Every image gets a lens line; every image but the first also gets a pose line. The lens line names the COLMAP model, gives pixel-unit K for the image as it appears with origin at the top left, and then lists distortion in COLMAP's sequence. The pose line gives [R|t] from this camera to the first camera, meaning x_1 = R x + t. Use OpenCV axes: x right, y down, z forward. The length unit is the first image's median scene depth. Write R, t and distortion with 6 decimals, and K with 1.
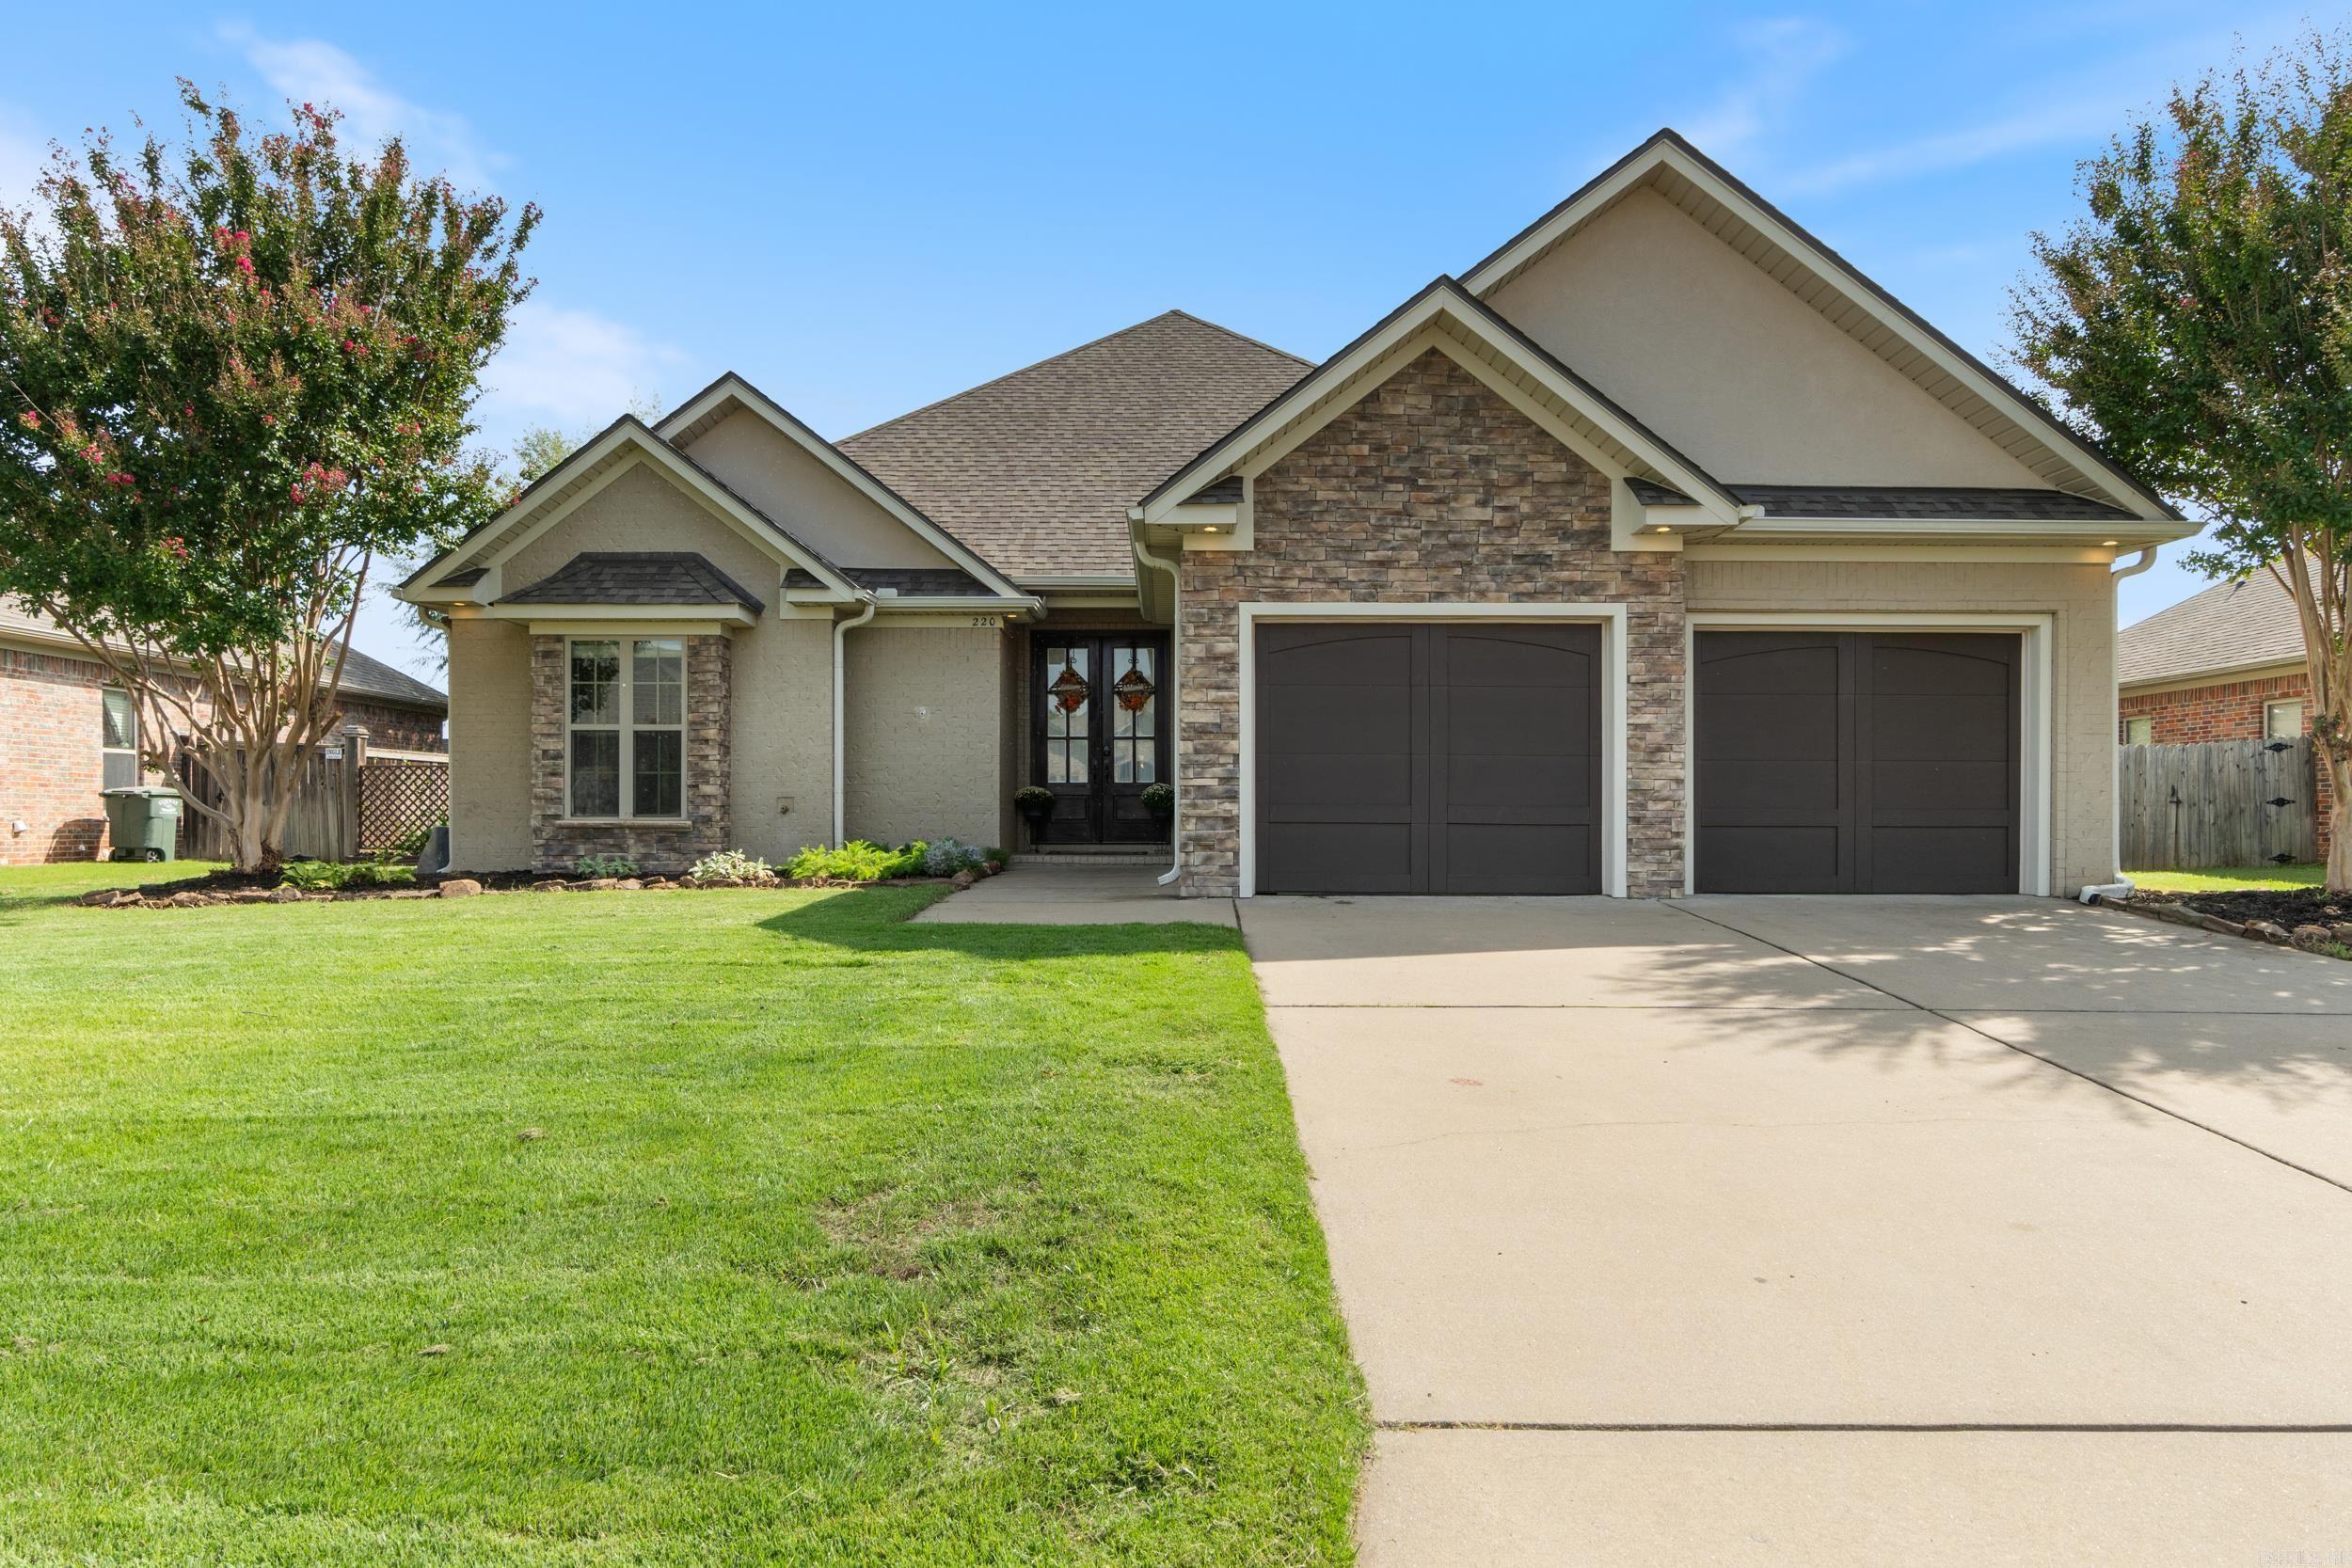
lens RADIAL K [[1442.1, 0, 1169.3], [0, 1442.1, 839.7], [0, 0, 1]] dist [-0.013258, -0.001368]
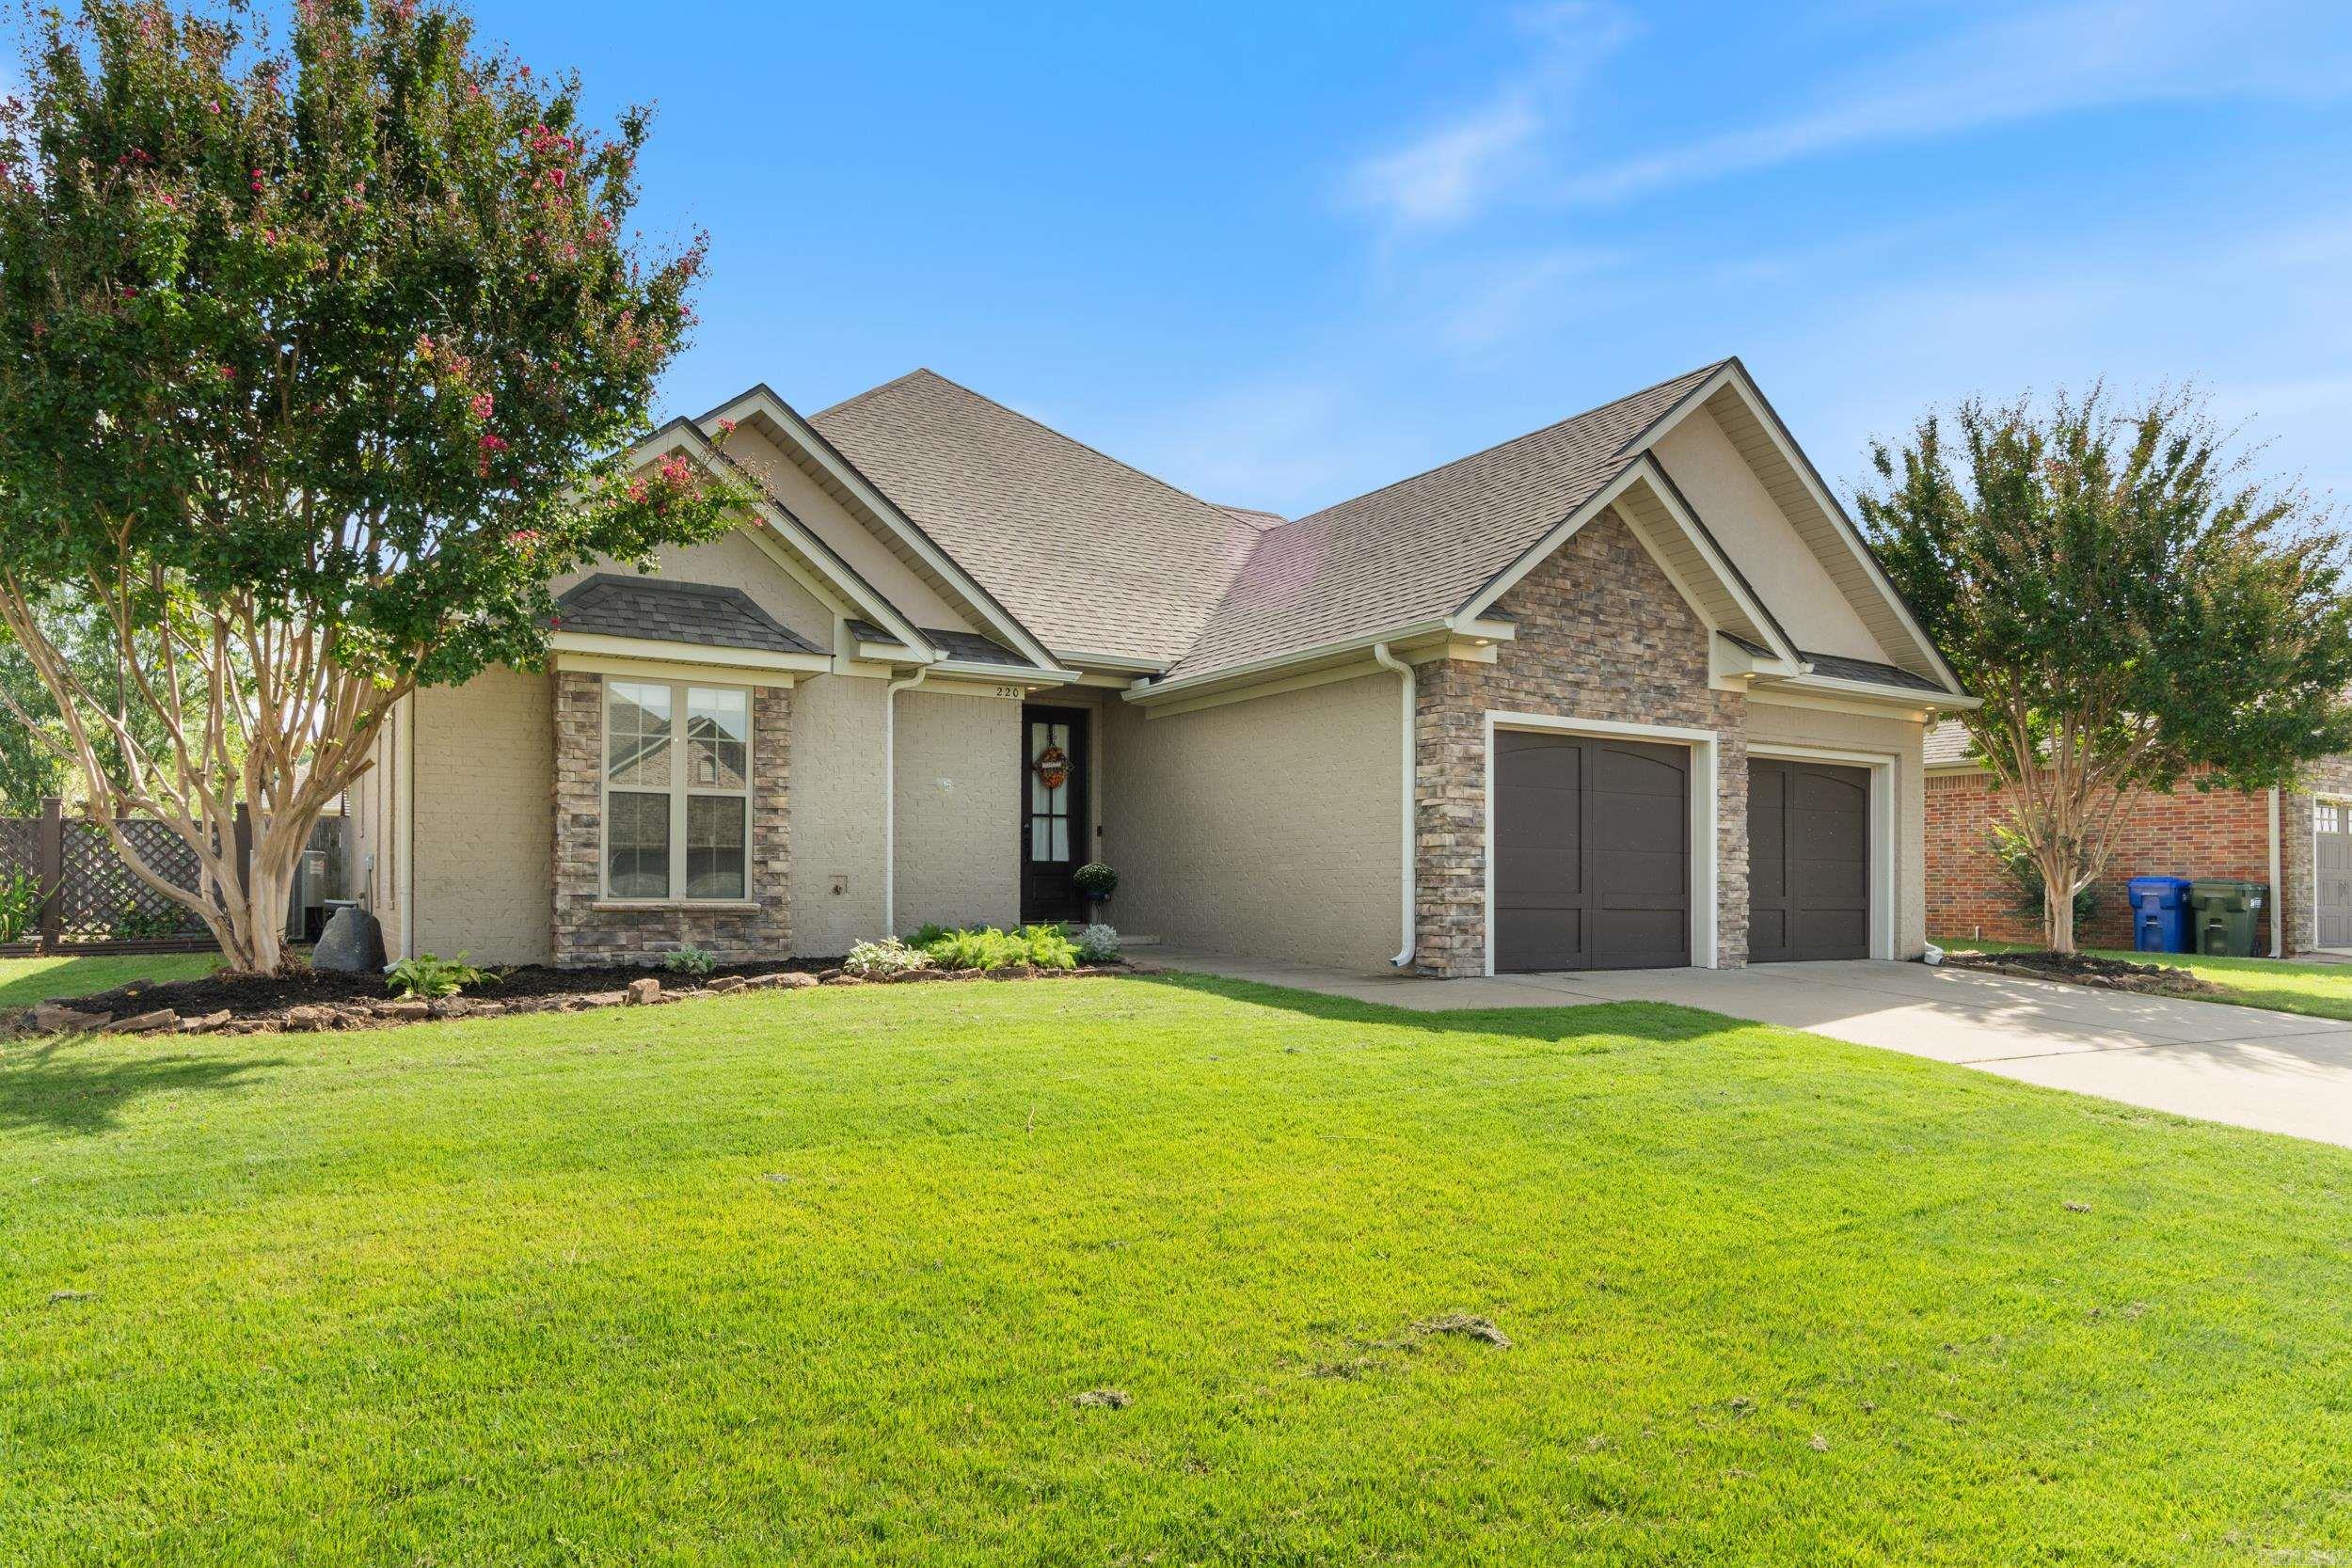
lens RADIAL K [[1442.1, 0, 1153.4], [0, 1442.1, 888.1], [0, 0, 1]] dist [-0.013258, -0.001368]
pose [[0.857117, 0.005026, 0.515097, -0.572606], [0.000777, 0.999939, -0.011049, -0.012176], [-0.515121, 0.009870, 0.857061, 0.145091]]
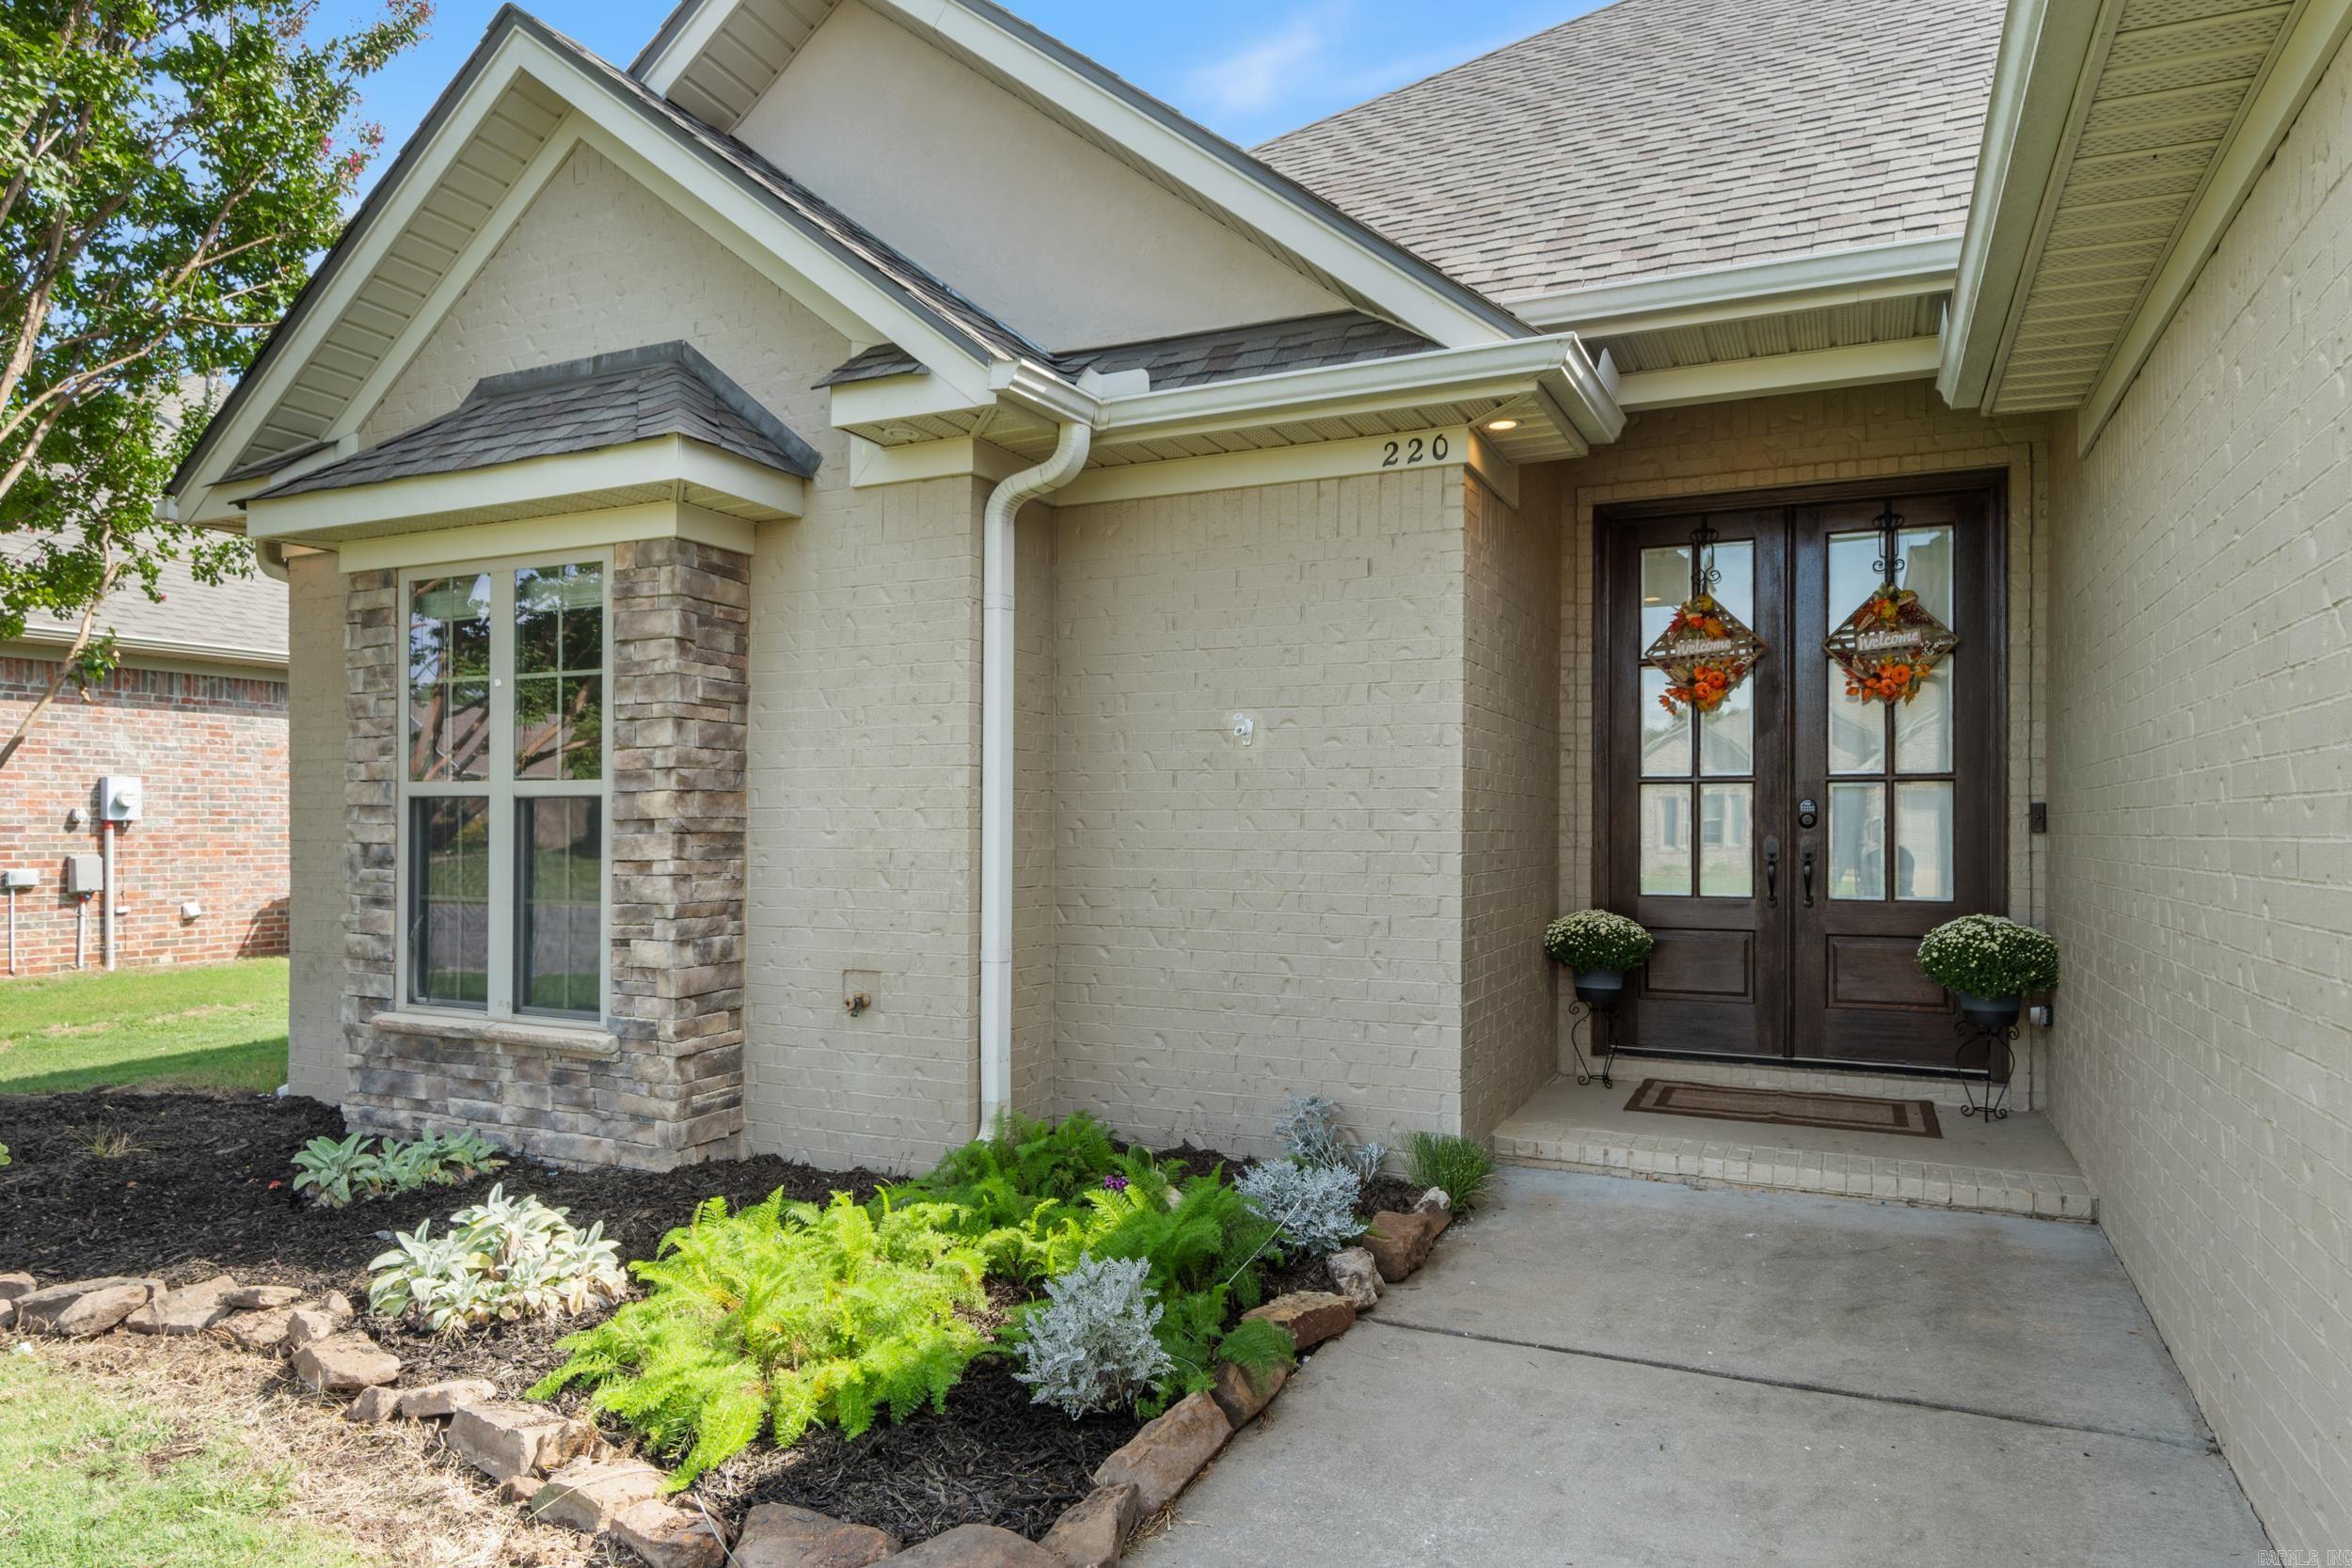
lens RADIAL K [[1442.1, 0, 1160.9], [0, 1442.1, 831.1], [0, 0, 1]] dist [-0.013258, -0.001368]
pose [[0.900545, 0.003764, -0.434747, -0.039233], [-0.006884, 0.999961, -0.005602, -0.065451], [0.434709, 0.008038, 0.900535, 0.722470]]
